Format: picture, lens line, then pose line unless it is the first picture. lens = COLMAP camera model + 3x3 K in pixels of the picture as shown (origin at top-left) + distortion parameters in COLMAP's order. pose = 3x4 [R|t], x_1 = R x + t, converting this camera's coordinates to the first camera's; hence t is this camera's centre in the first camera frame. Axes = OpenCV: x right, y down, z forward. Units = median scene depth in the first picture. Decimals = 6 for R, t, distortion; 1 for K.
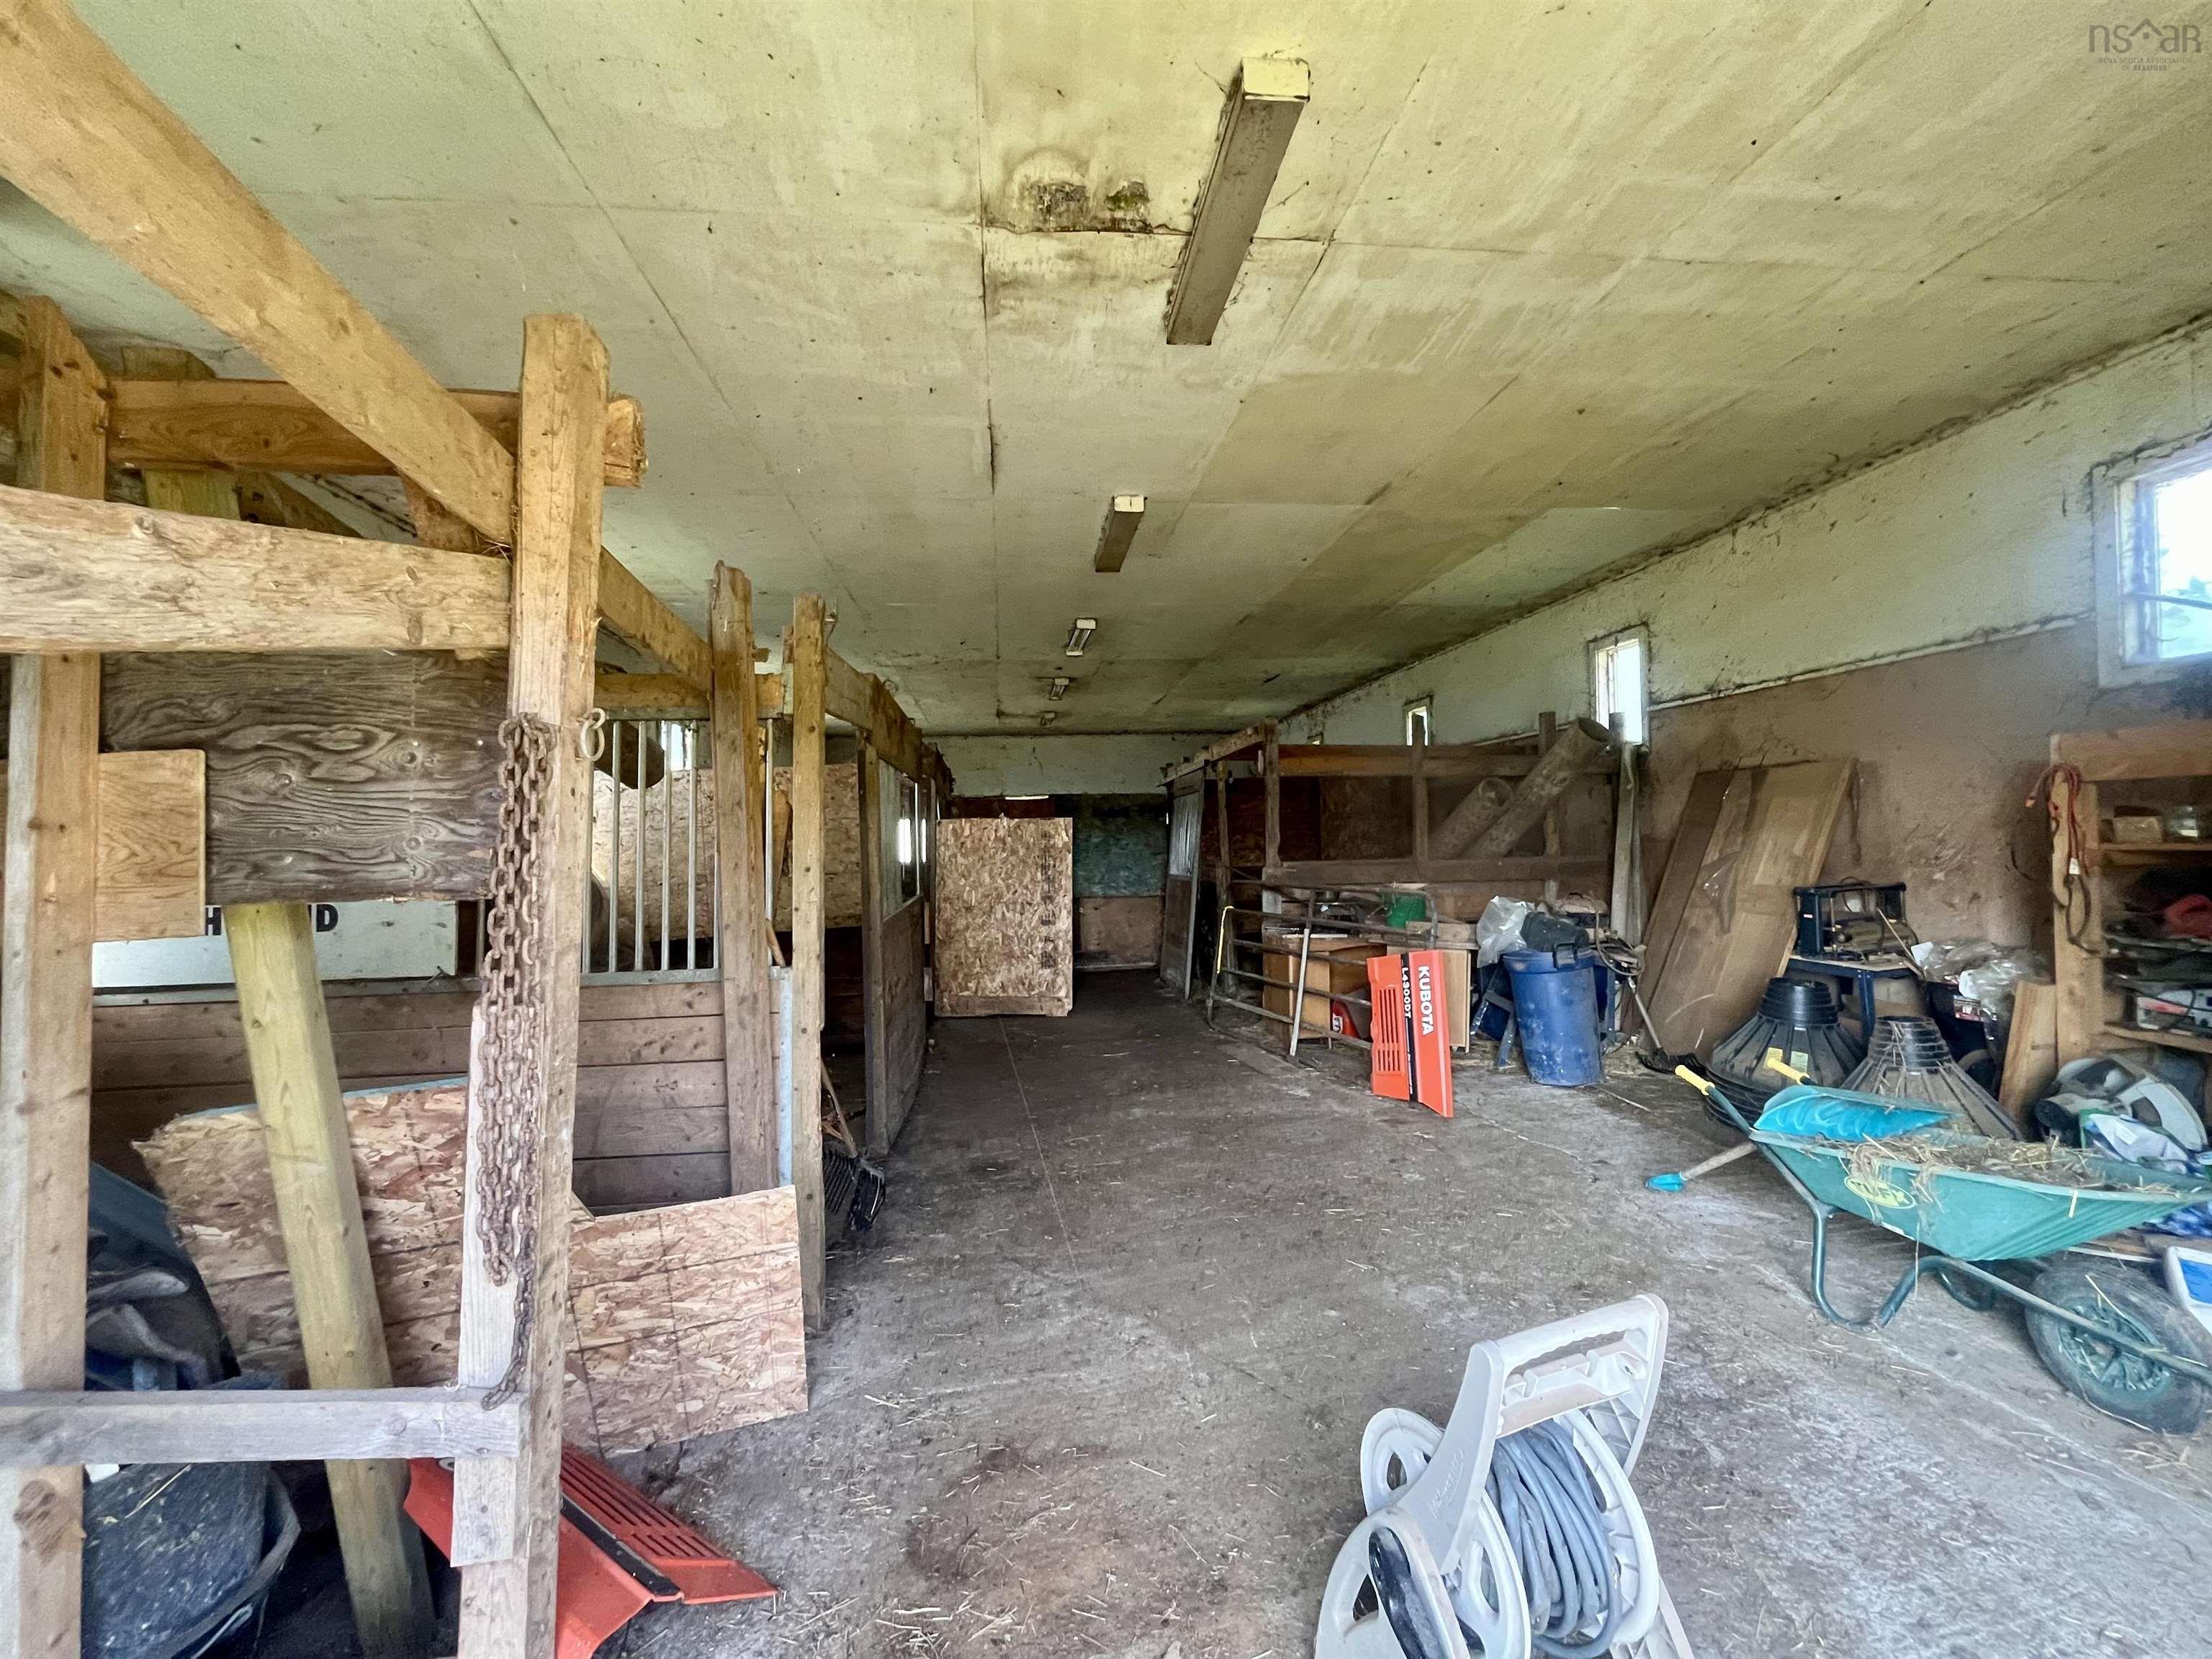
lens RADIAL K [[885.6, 0, 1106.7], [0, 885.6, 822.2], [0, 0, 1]] dist [-0.001974, -0.000273]
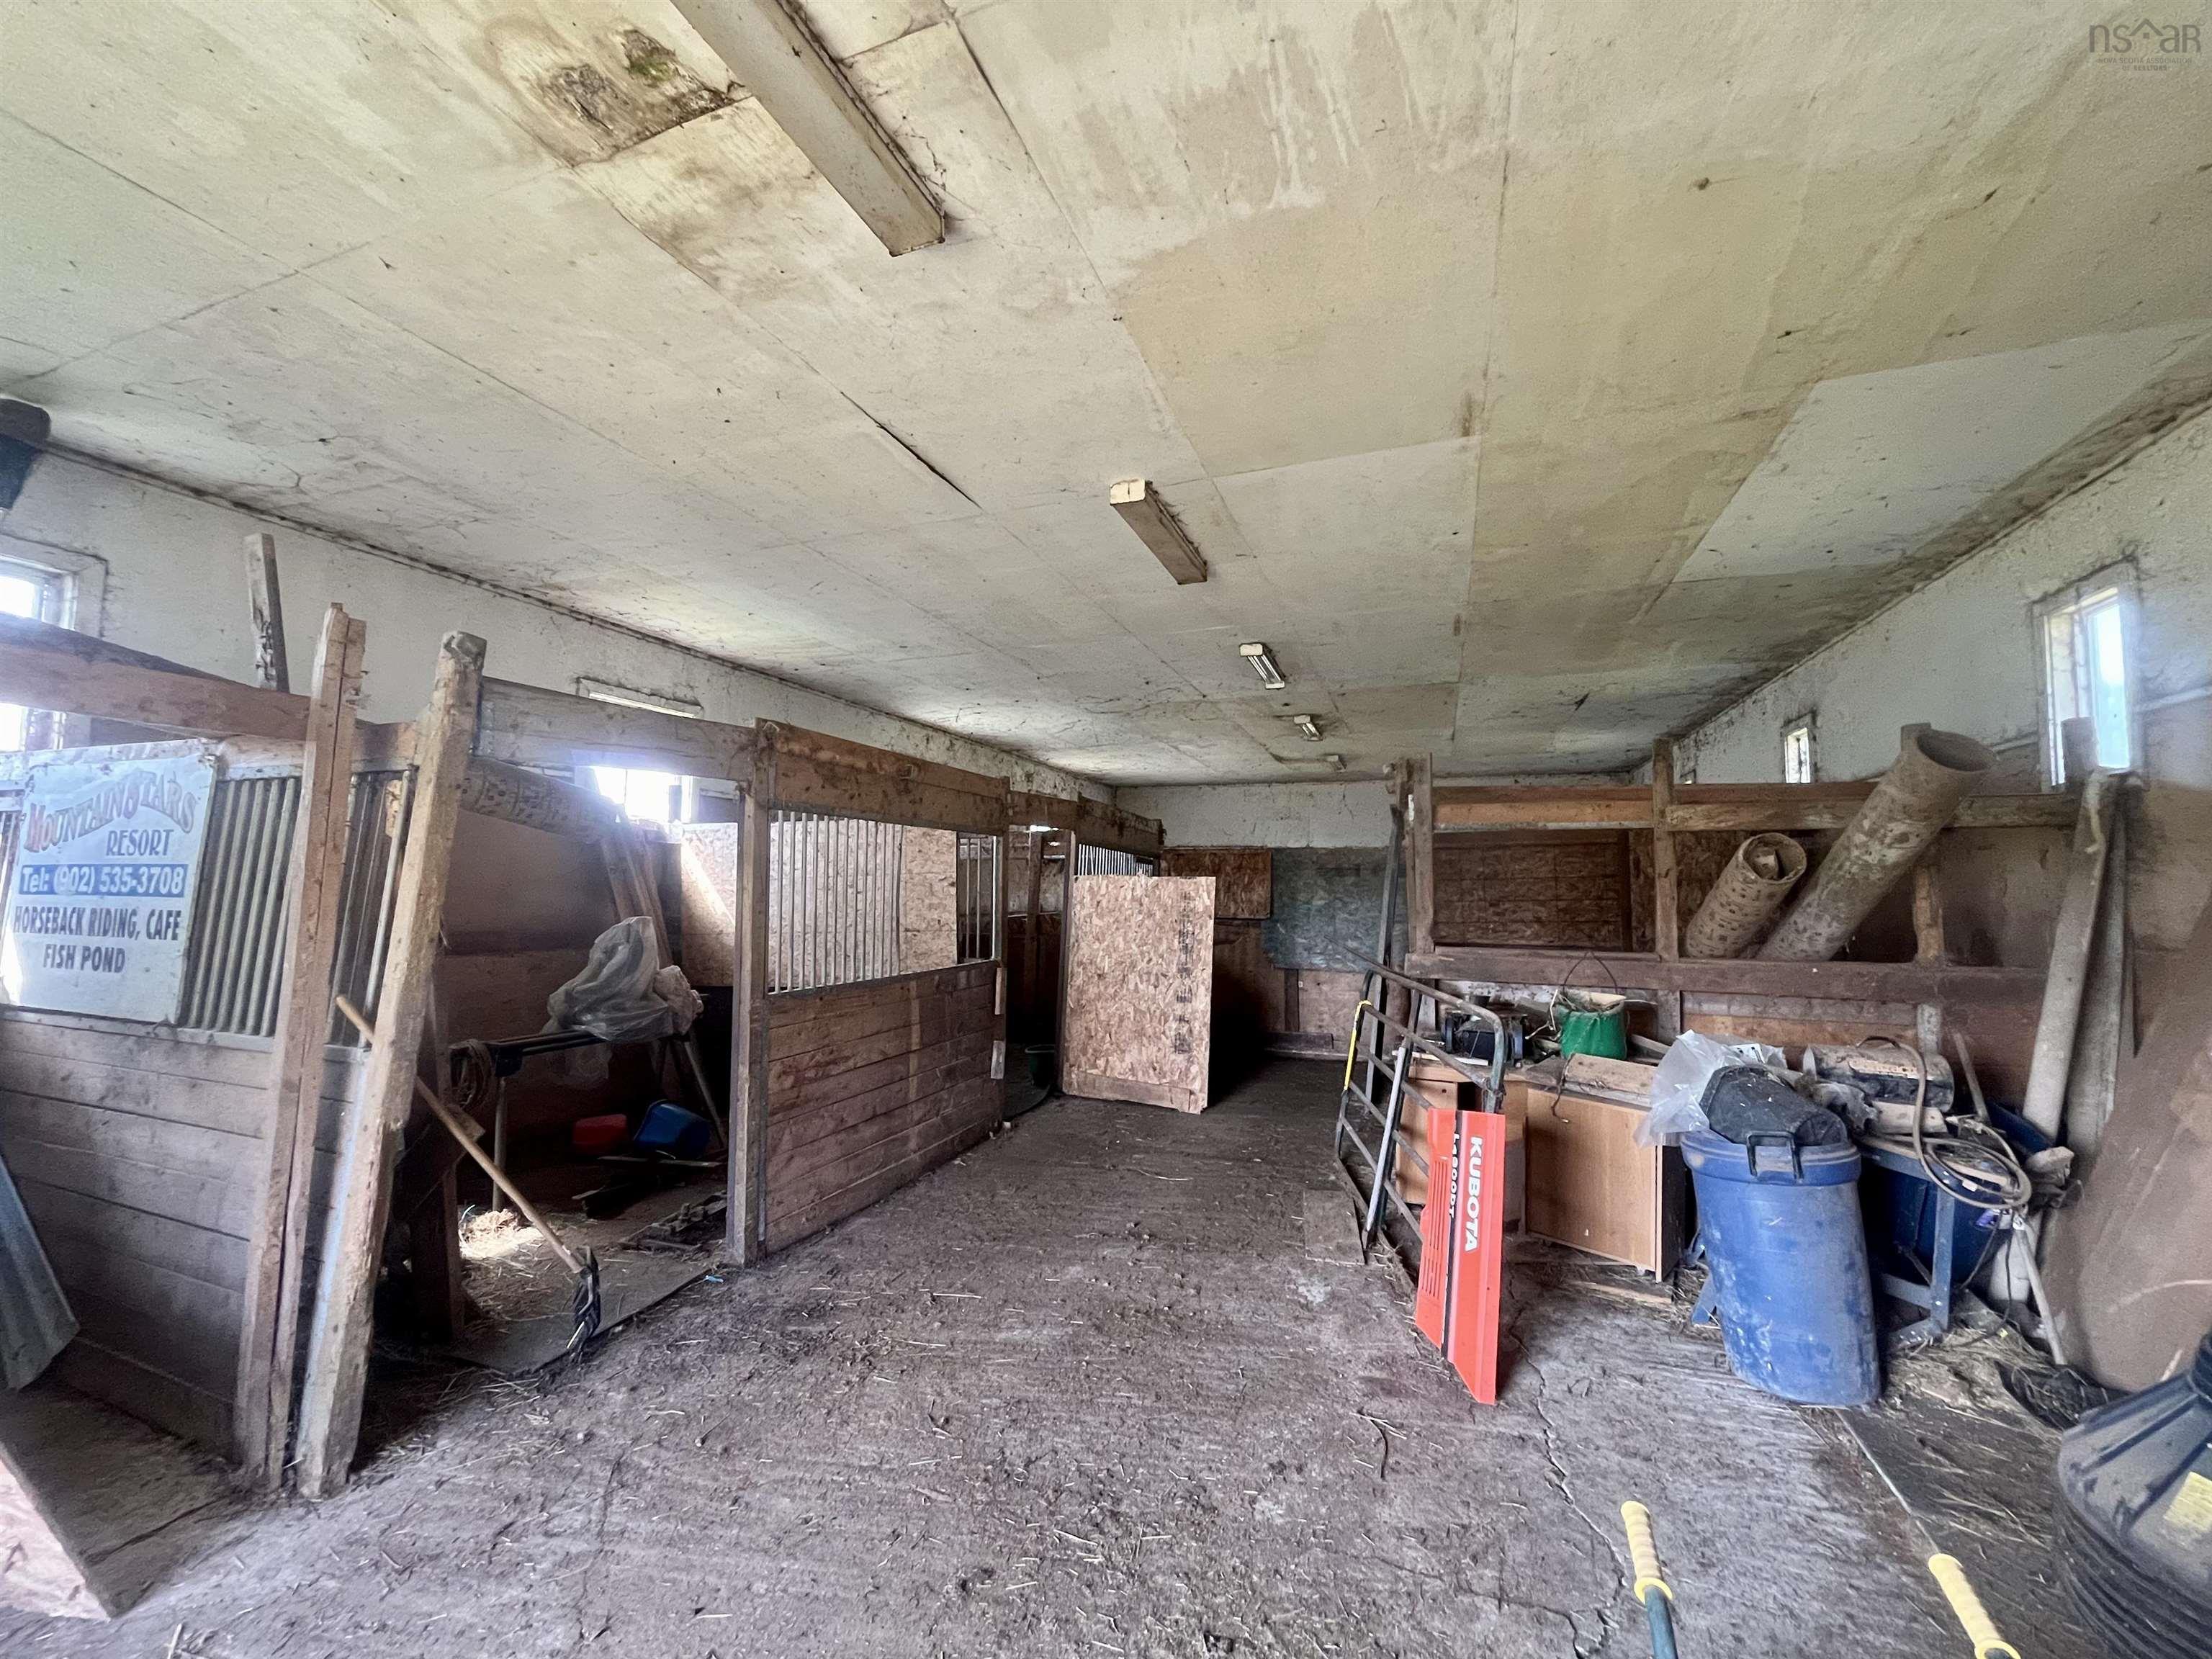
lens RADIAL K [[885.6, 0, 1105.8], [0, 885.6, 823.6], [0, 0, 1]] dist [-0.001974, -0.000273]
pose [[0.892137, -0.000983, -0.451763, 0.274970], [-0.023125, 0.998587, -0.047840, -0.014642], [0.451172, 0.053127, 0.890854, 0.213900]]
